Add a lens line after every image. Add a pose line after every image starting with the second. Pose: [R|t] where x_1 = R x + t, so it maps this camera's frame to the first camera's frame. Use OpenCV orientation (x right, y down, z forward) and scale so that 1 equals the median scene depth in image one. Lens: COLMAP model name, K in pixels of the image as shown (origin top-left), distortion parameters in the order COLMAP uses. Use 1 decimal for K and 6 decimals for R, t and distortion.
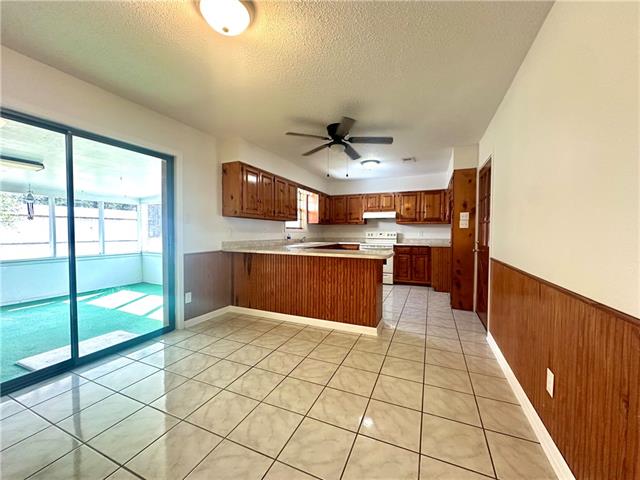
lens RADIAL K [[256.5, 0, 320.0], [0, 256.5, 240.0], [0, 0, 1]] dist [-0.000328, -0.000021]
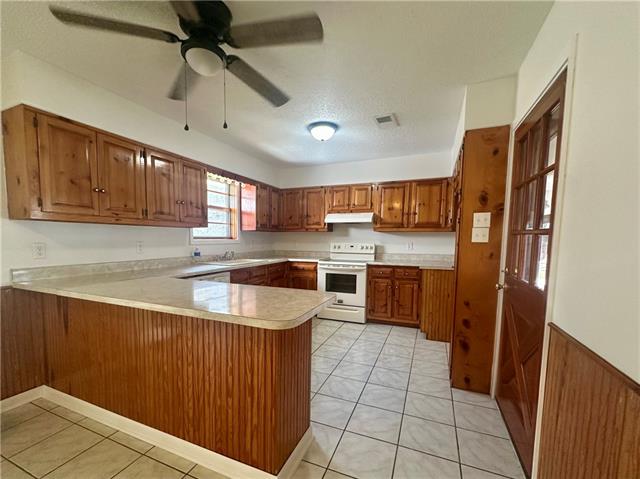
lens RADIAL K [[273.6, 0, 317.4], [0, 273.6, 265.5], [0, 0, 1]] dist [-0.001019, -0.000089]
pose [[0.999962, 0.001225, 0.008608, 0.157827], [-0.001853, 0.997313, 0.073230, -0.028707], [-0.008495, -0.073243, 0.997278, 0.311780]]
